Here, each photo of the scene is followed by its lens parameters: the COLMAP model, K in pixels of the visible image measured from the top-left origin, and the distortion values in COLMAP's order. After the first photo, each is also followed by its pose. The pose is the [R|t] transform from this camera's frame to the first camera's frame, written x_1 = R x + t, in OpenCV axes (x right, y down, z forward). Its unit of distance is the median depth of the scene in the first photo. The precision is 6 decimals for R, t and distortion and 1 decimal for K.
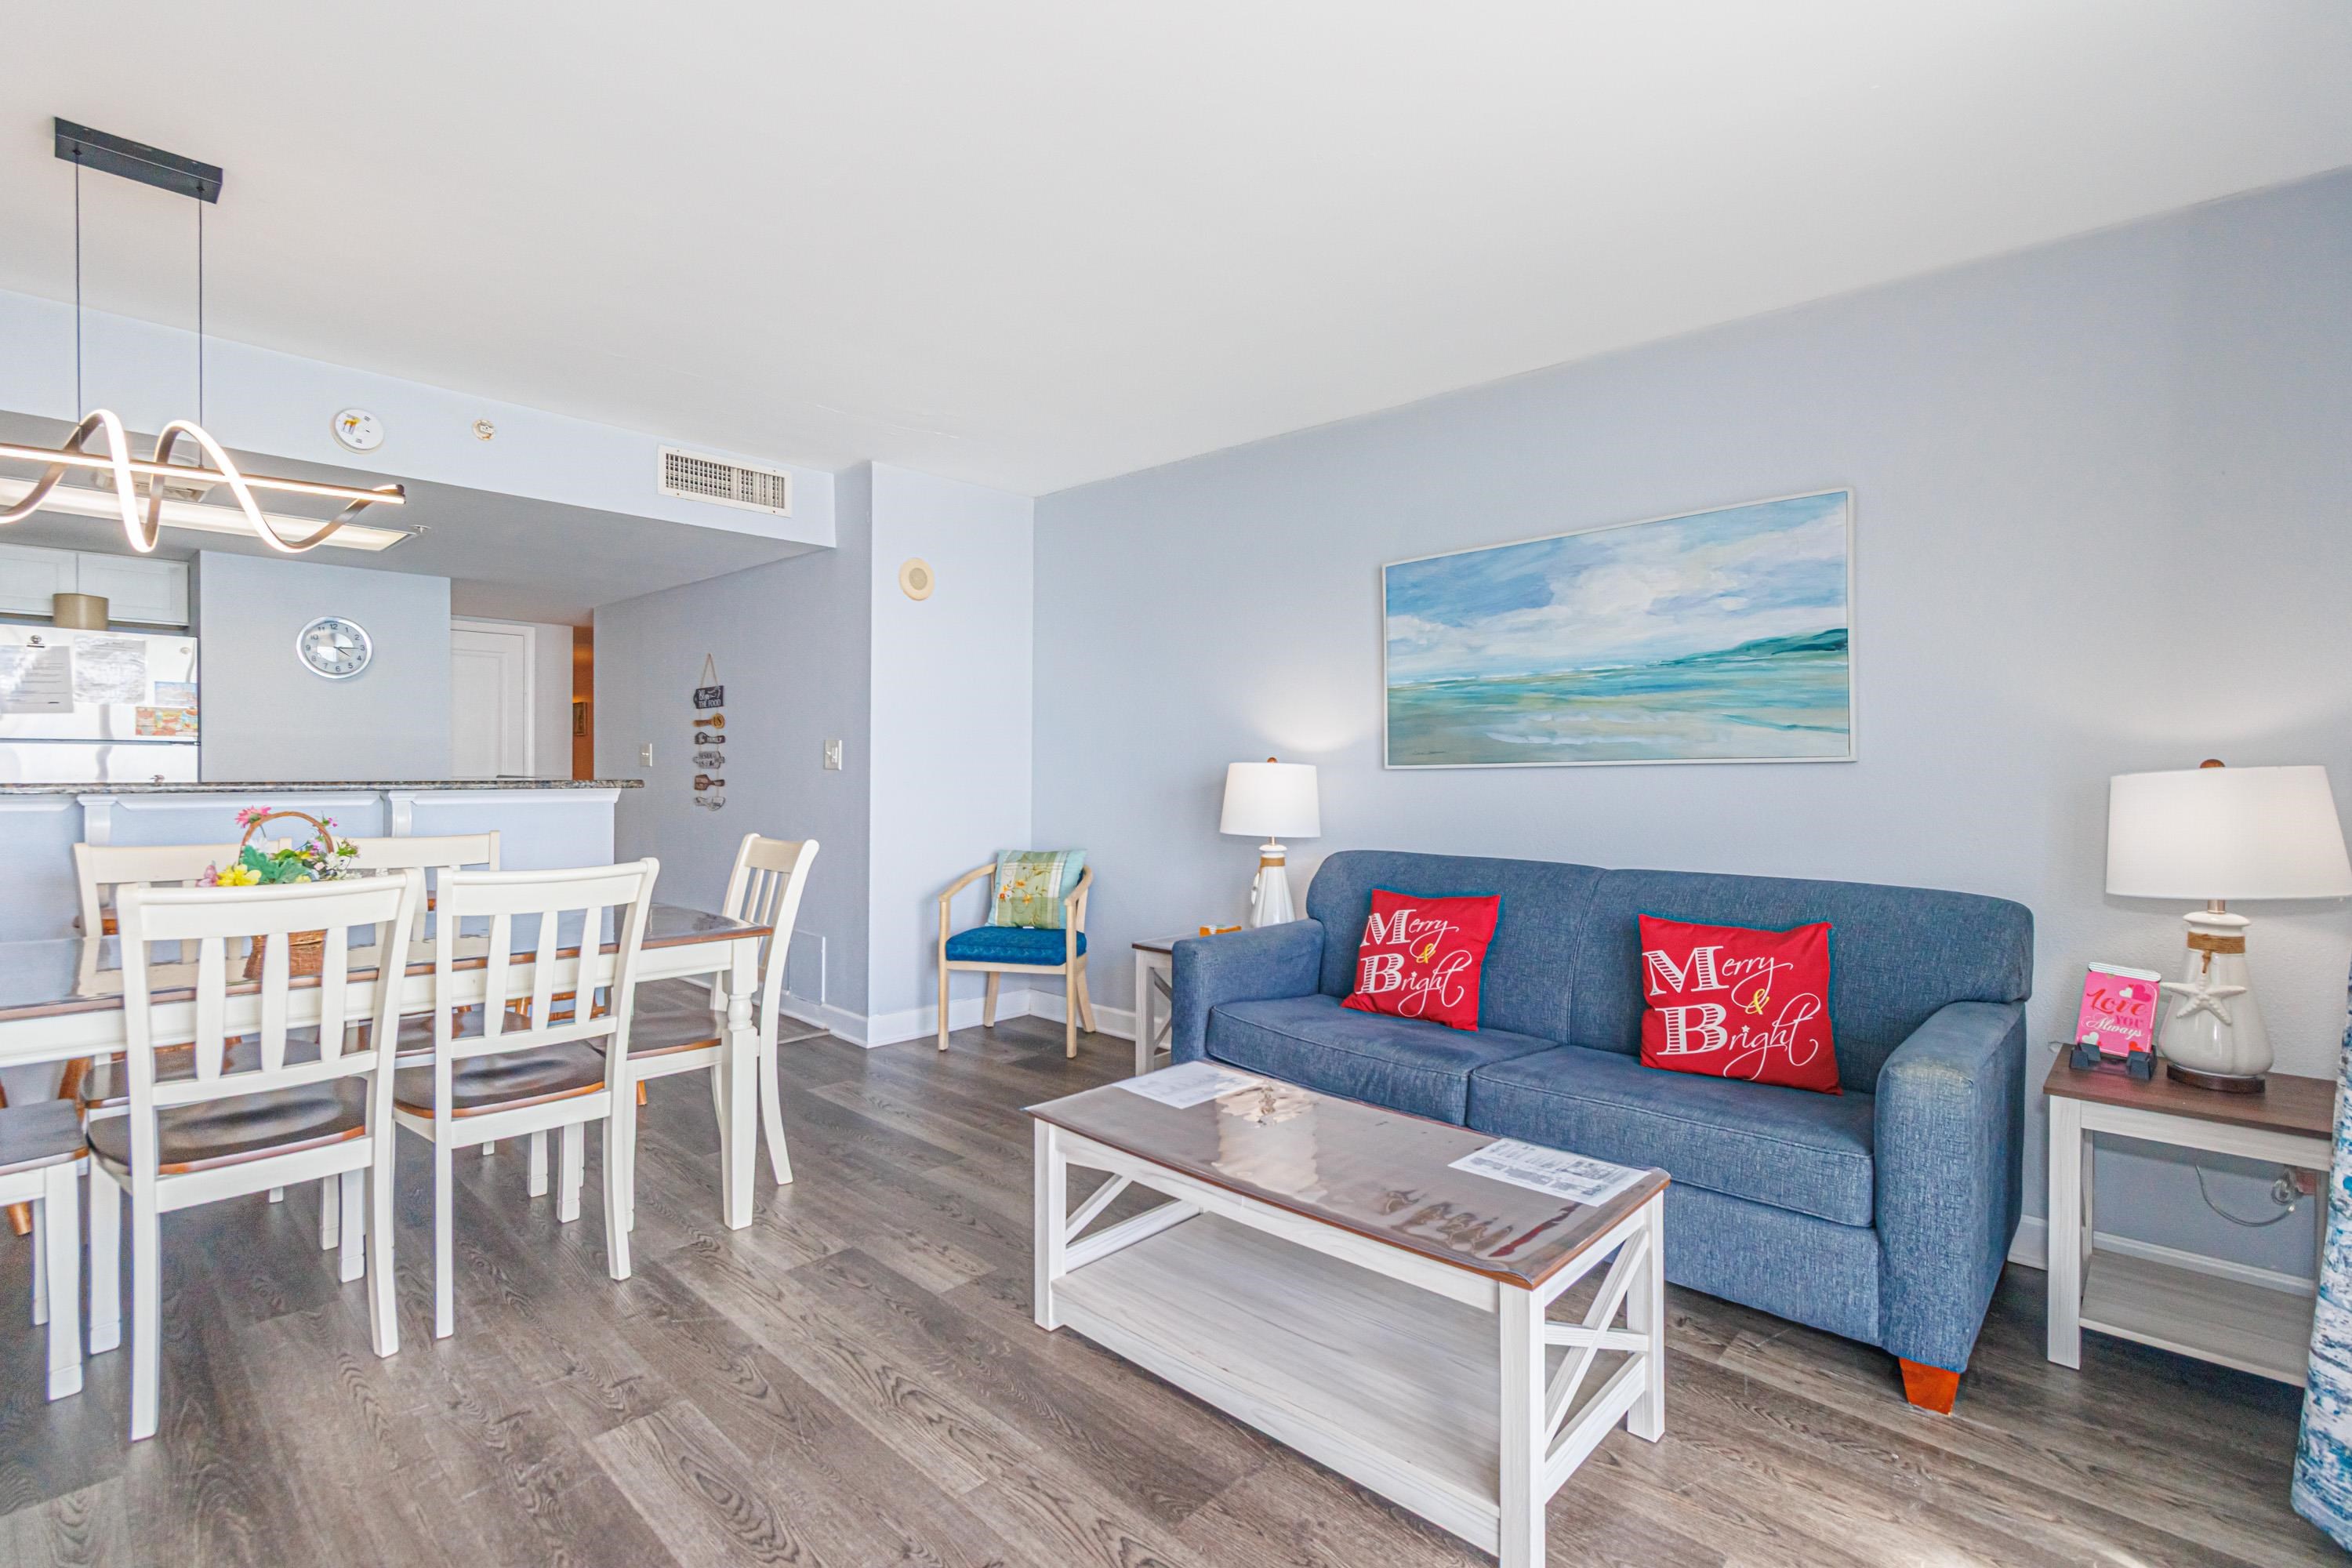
lens RADIAL K [[1085.7, 0, 1161.6], [0, 1085.7, 773.1], [0, 0, 1]] dist [0.000633, 0.000992]
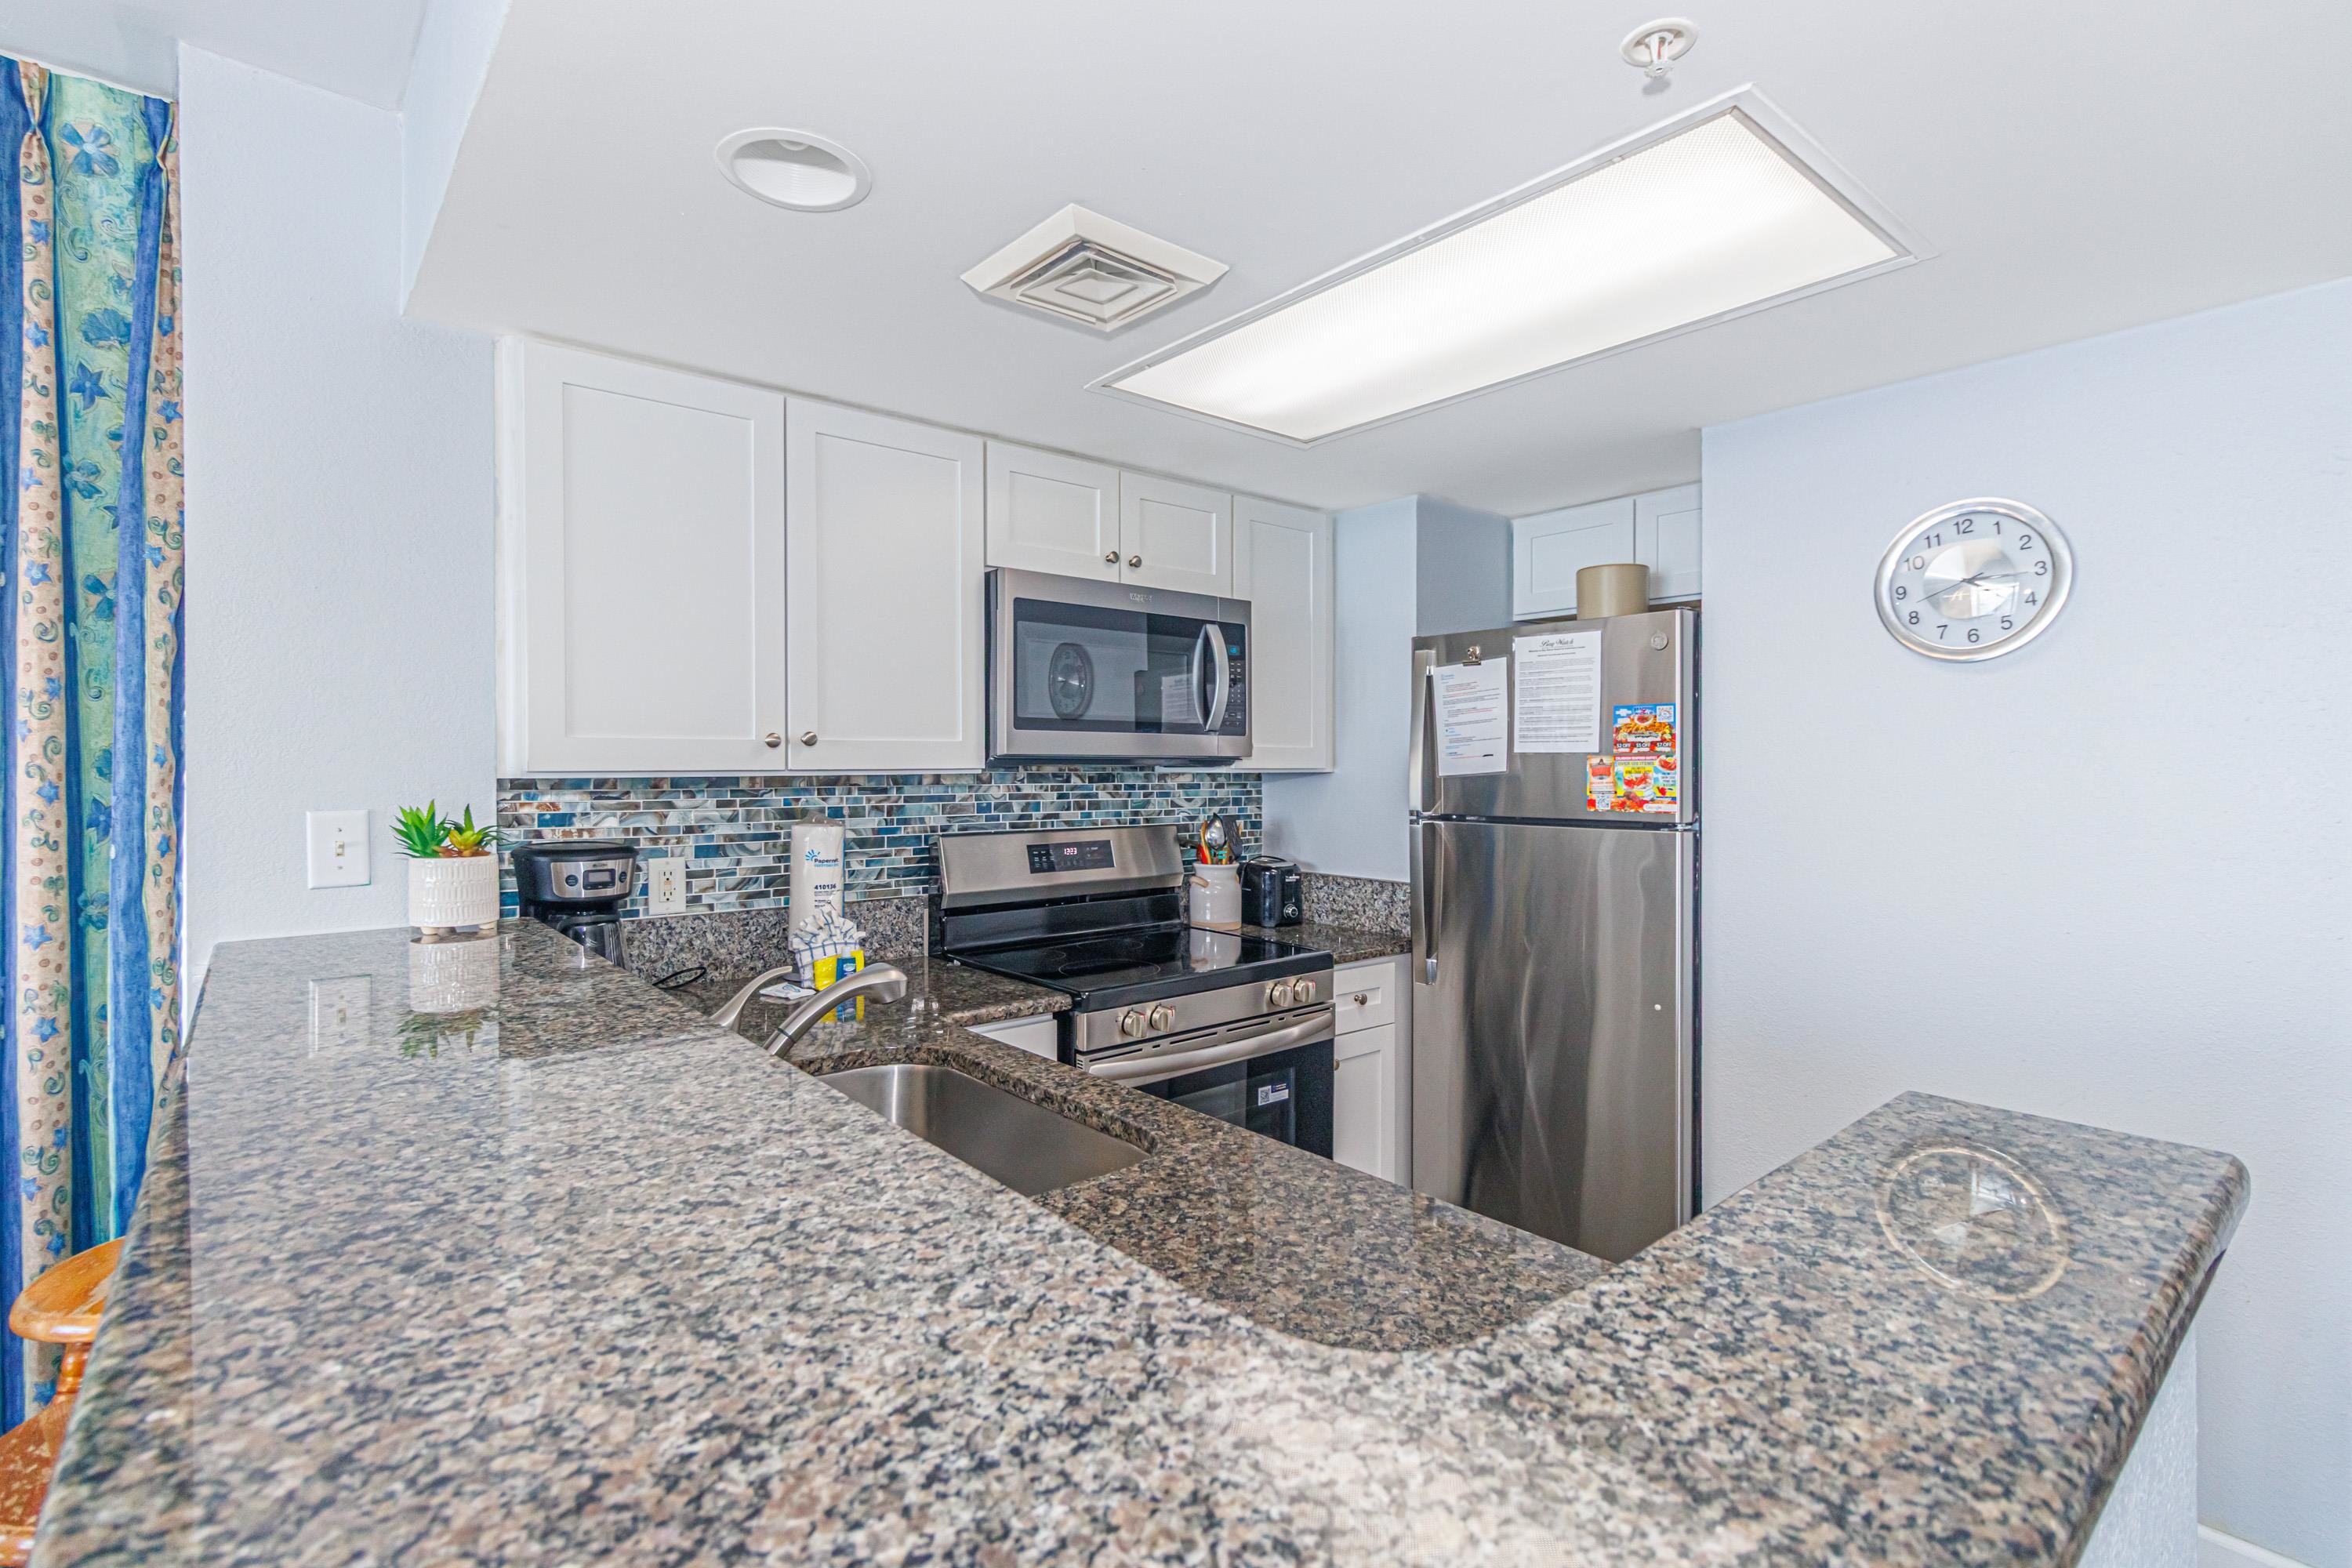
lens RADIAL K [[1103.3, 0, 1165.1], [0, 1103.3, 781.3], [0, 0, 1]] dist [0.001338, 0.000154]
pose [[-0.108651, 0.005536, -0.994065, -0.552066], [-0.007851, 0.999949, 0.006427, -0.072648], [0.994049, 0.008502, -0.108602, 1.222925]]
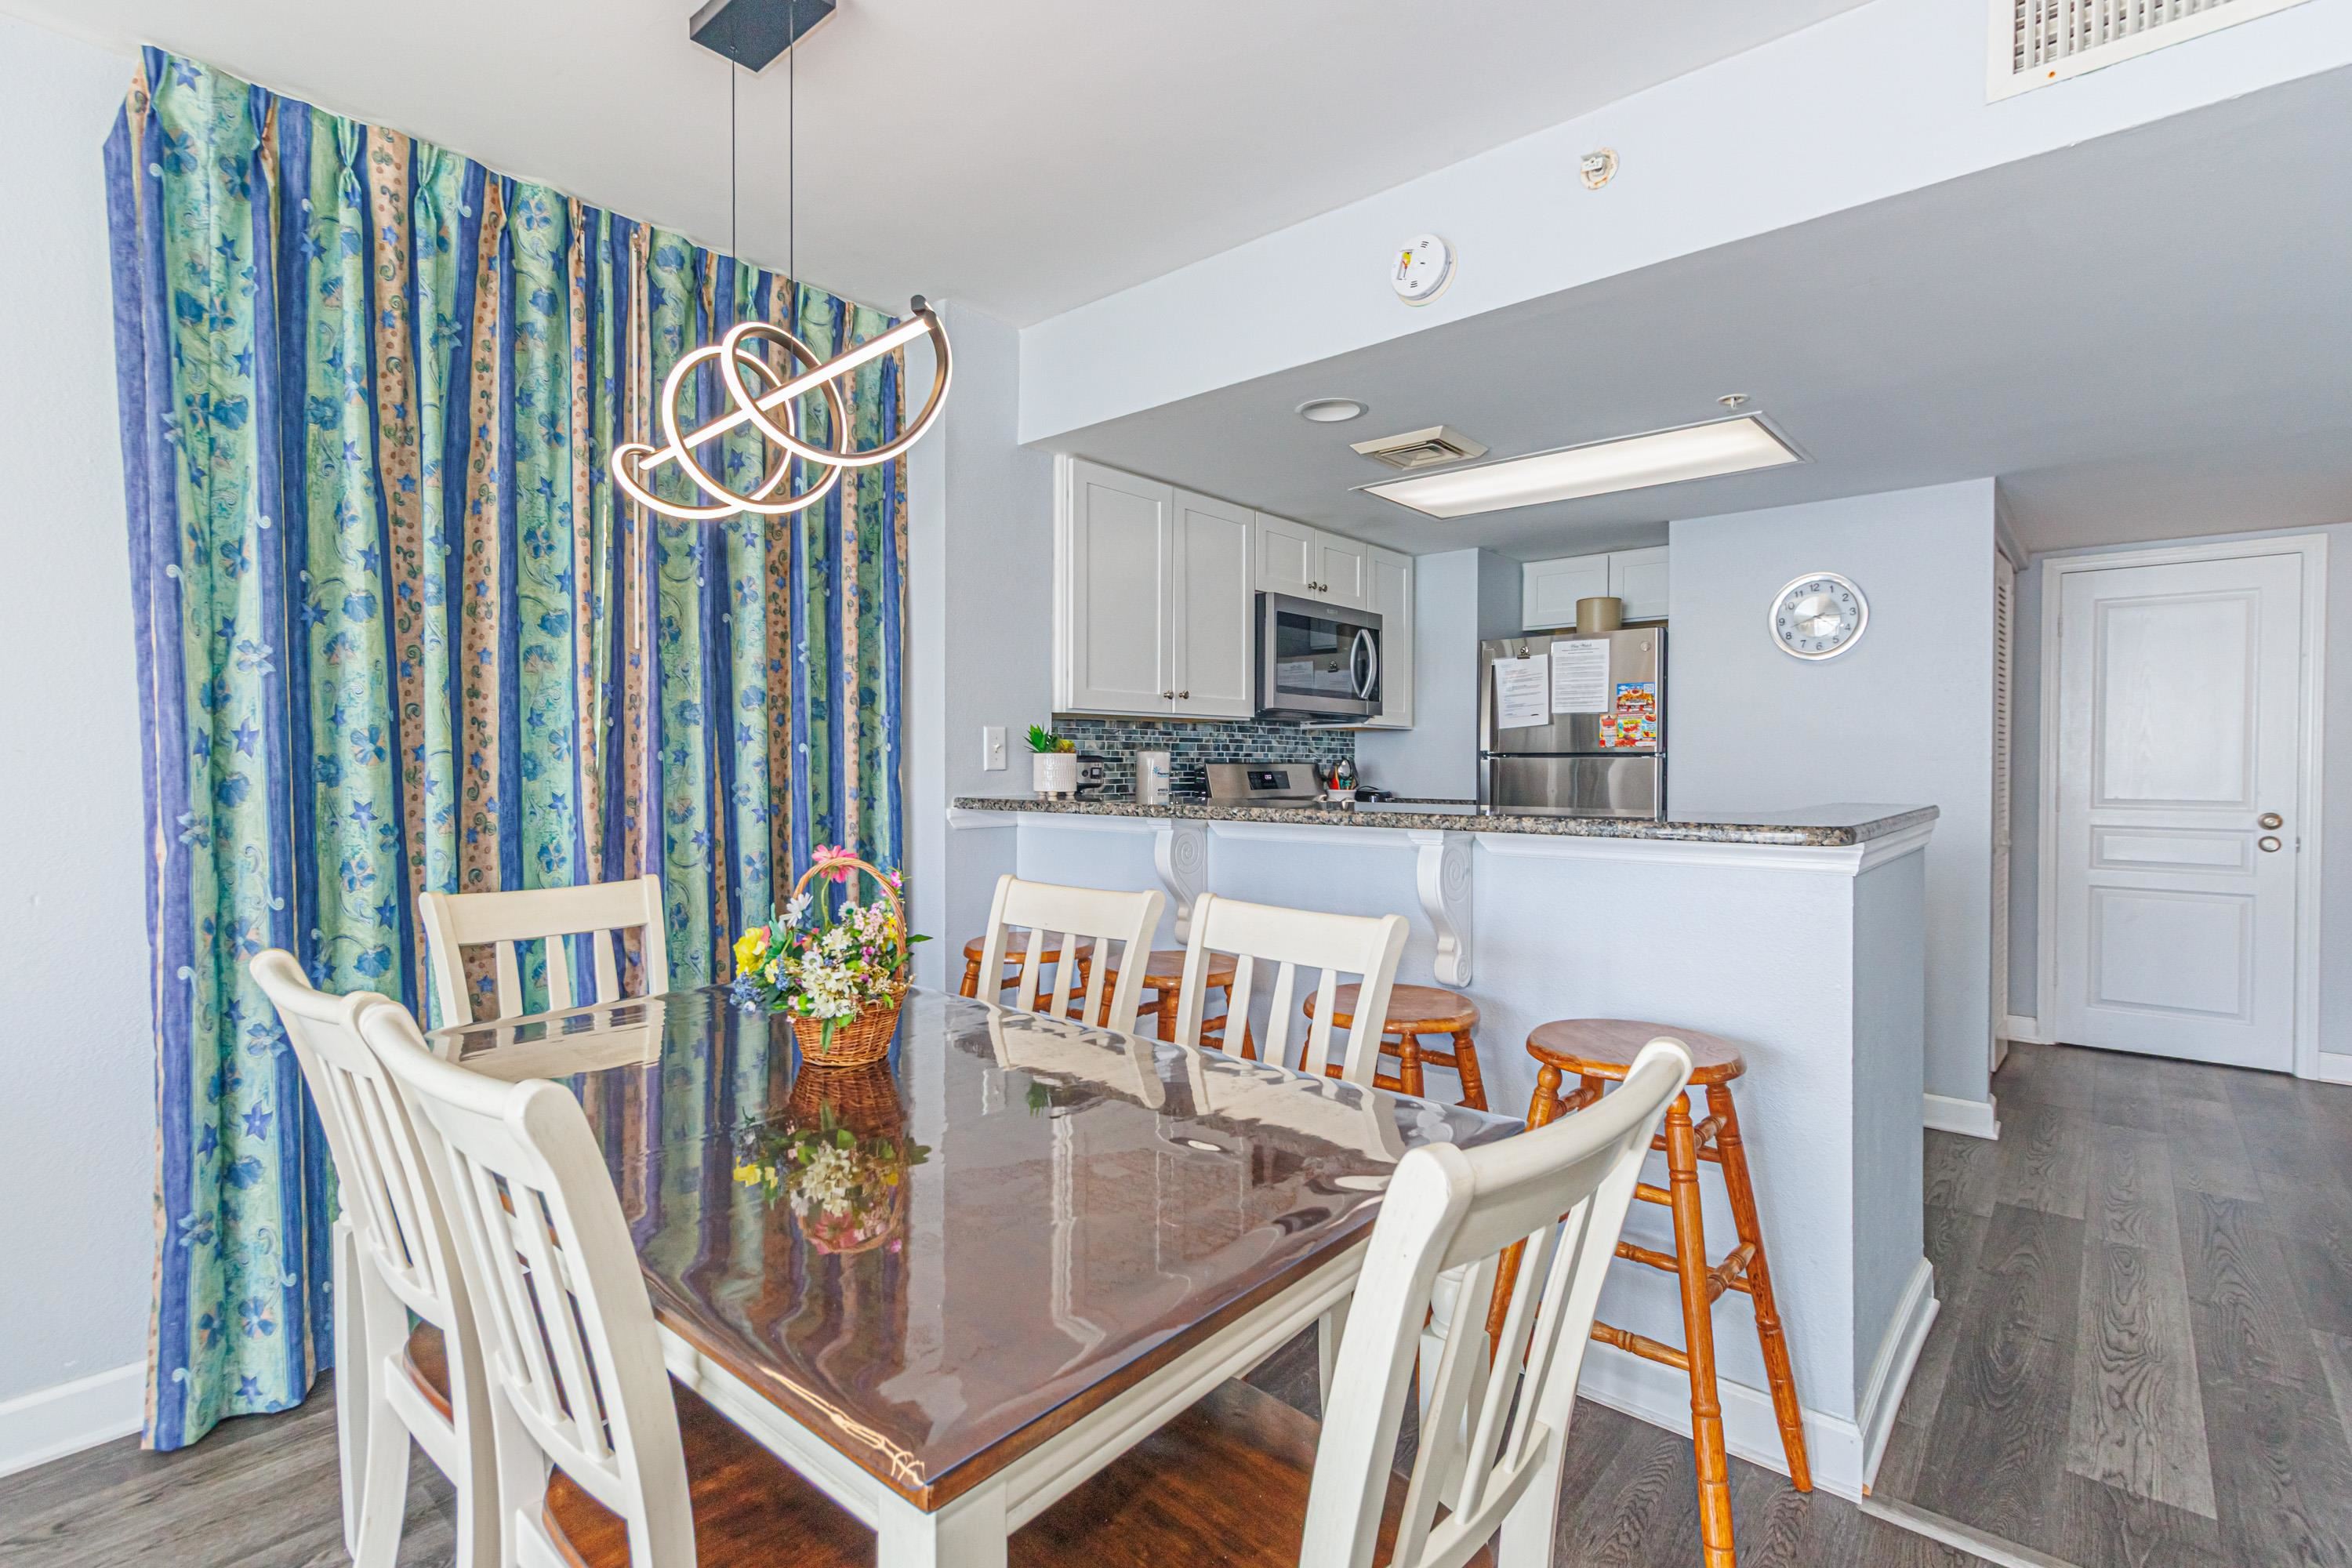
lens RADIAL K [[1103.3, 0, 1165.1], [0, 1103.3, 781.3], [0, 0, 1]] dist [0.001338, 0.000154]
pose [[0.045011, 0.007325, -0.998960, -0.091247], [-0.009332, 0.999933, 0.006912, -0.013583], [0.998943, 0.009011, 0.045077, 0.869612]]
